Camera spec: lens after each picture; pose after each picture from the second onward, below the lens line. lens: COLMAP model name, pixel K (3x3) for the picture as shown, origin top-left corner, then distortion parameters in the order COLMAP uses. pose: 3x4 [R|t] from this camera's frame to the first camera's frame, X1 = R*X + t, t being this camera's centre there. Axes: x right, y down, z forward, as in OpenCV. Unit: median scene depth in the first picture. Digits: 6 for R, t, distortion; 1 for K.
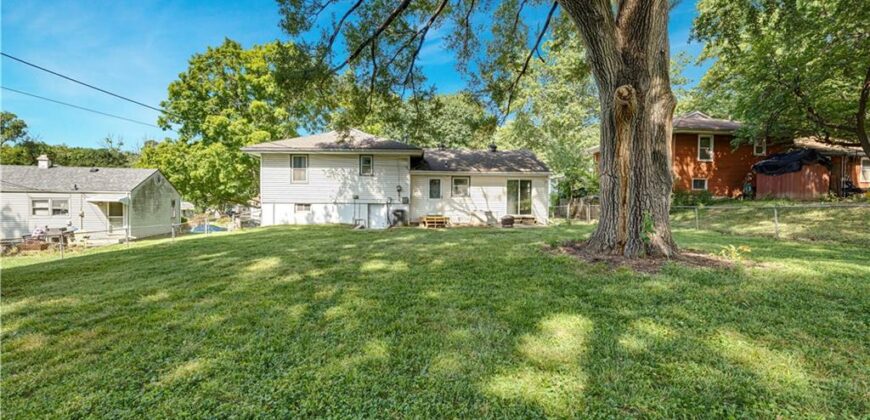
lens RADIAL K [[343.4, 0, 435.0], [0, 343.4, 210.0], [0, 0, 1]] dist [-0.002429, -0.000136]
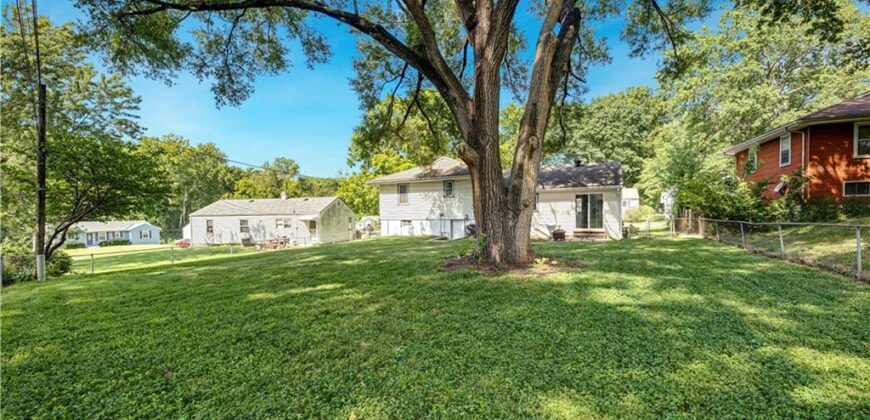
lens RADIAL K [[345.7, 0, 432.4], [0, 345.7, 206.3], [0, 0, 1]] dist [0.000382, 0.000088]
pose [[0.868777, -0.028253, -0.494396, 0.358626], [0.005921, 0.998892, -0.046678, -0.009366], [0.495168, 0.037626, 0.867982, -0.106868]]
